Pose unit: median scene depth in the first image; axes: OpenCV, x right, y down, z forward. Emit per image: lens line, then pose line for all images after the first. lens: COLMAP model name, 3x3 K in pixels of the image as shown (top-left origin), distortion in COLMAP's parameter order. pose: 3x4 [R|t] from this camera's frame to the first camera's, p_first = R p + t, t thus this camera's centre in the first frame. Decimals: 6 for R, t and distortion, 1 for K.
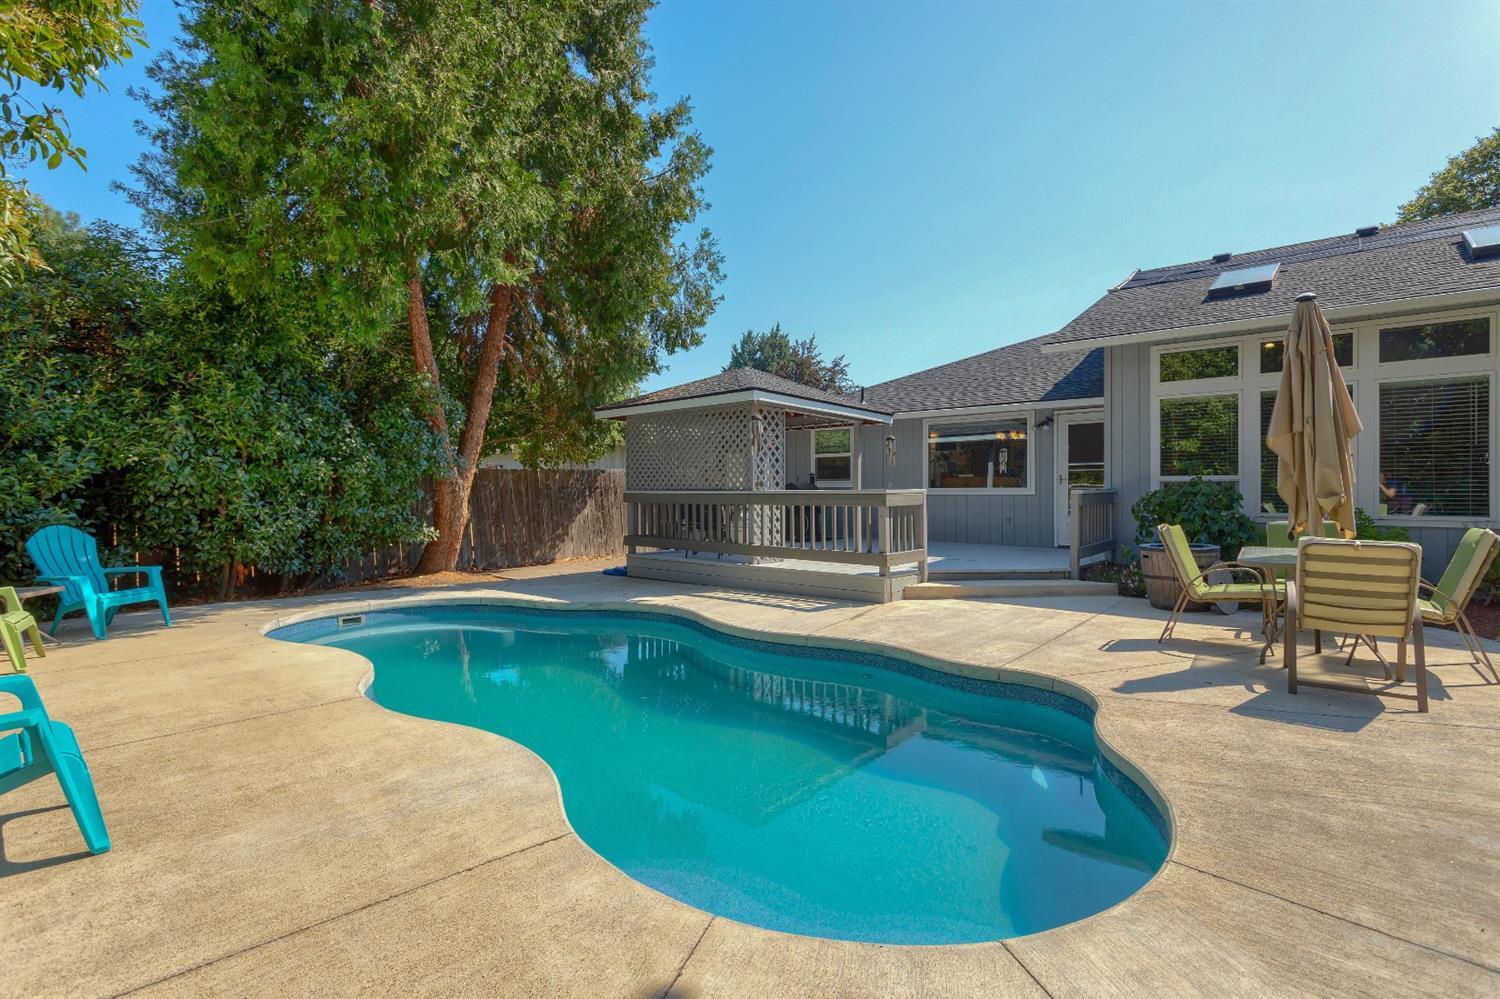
lens RADIAL K [[719.3, 0, 747.3], [0, 719.3, 492.4], [0, 0, 1]] dist [0.012339, 0.000338]
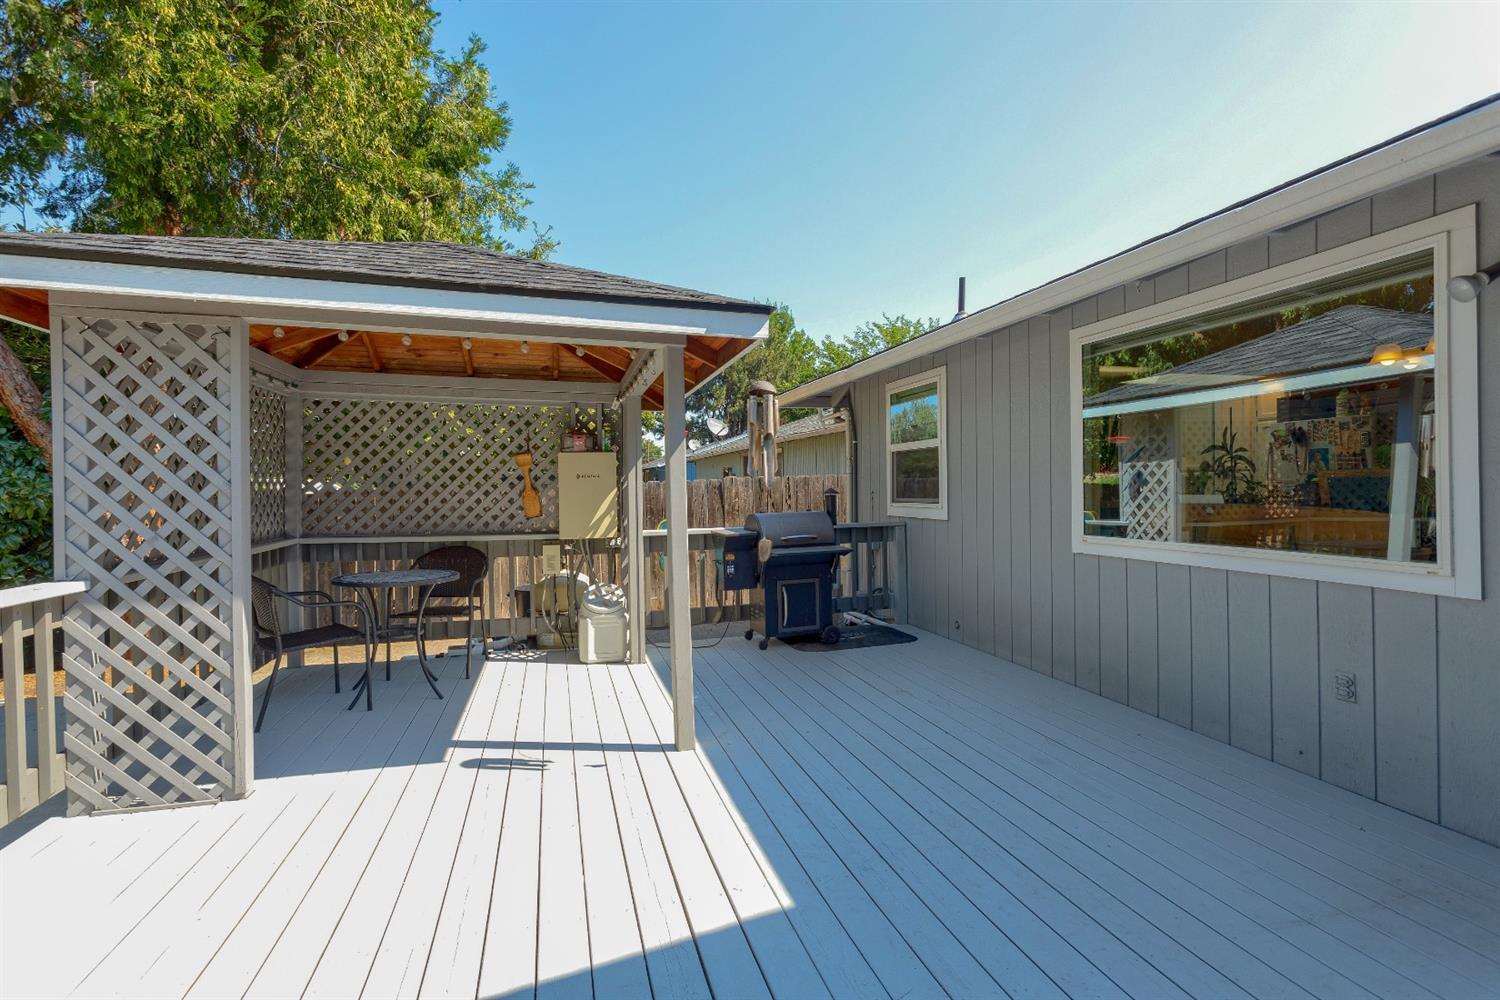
lens RADIAL K [[719.3, 0, 747.3], [0, 719.3, 492.9], [0, 0, 1]] dist [0.012339, 0.000338]
pose [[0.822794, -0.003225, -0.568330, 0.424522], [0.007268, 0.999962, 0.004848, -0.038009], [0.568293, -0.008119, 0.822787, 0.867670]]
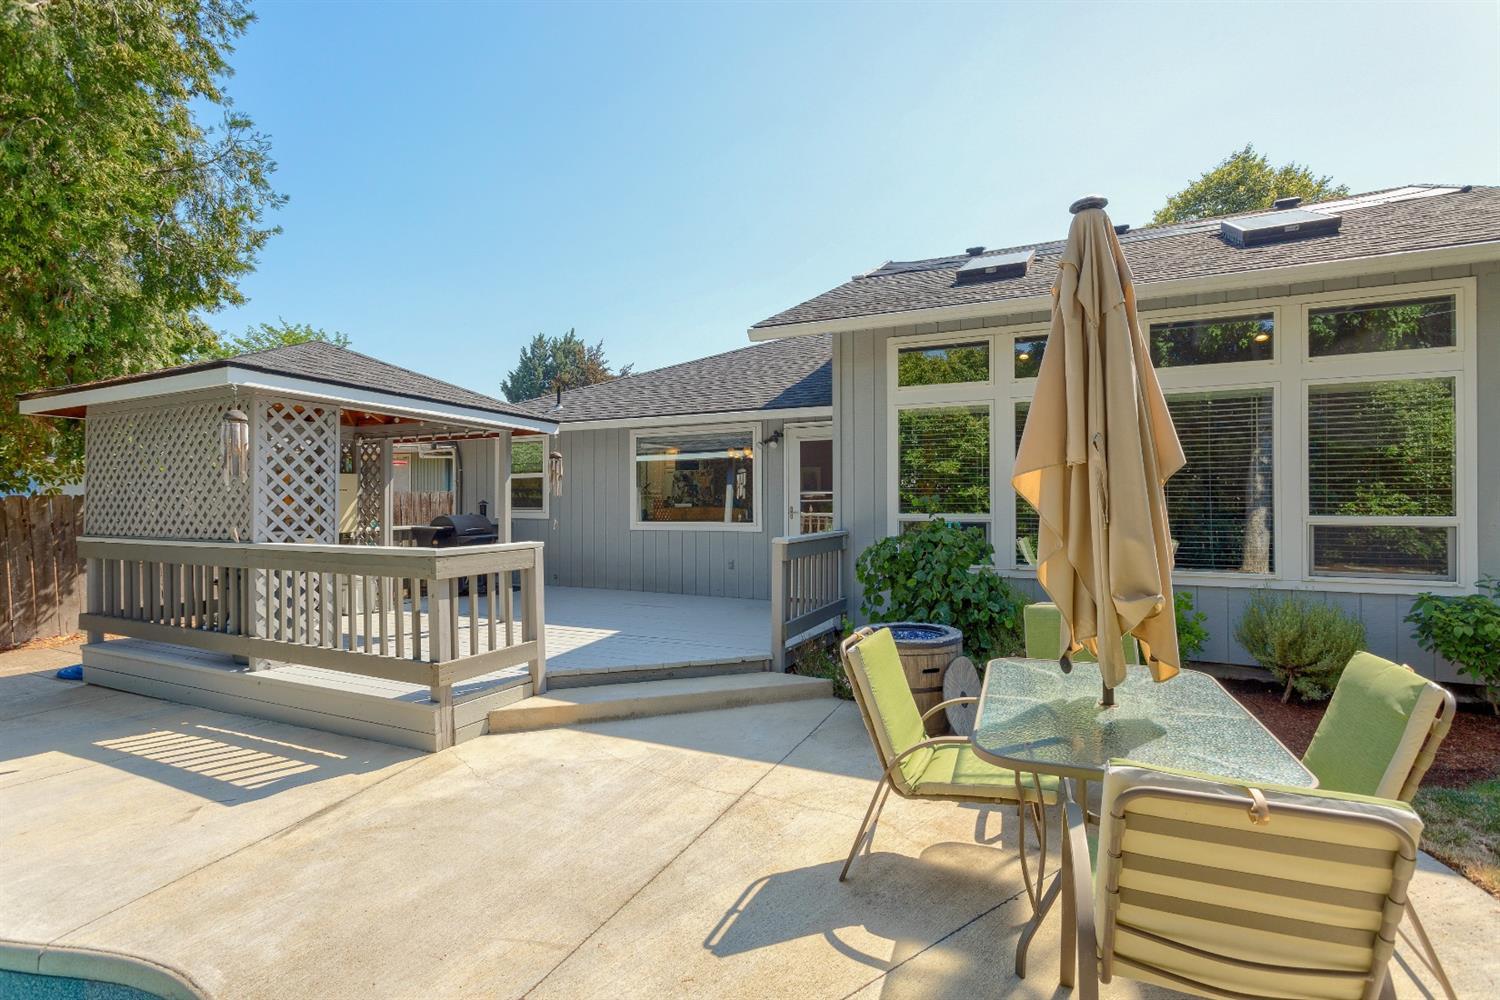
lens RADIAL K [[707.6, 0, 750.0], [0, 707.6, 500.0], [0, 0, 1]] dist [0.005577, 0.000603]
pose [[0.967373, -0.000404, 0.253355, 0.237832], [0.001907, 0.999982, -0.005686, -0.032145], [-0.253348, 0.005983, 0.967357, 0.333447]]
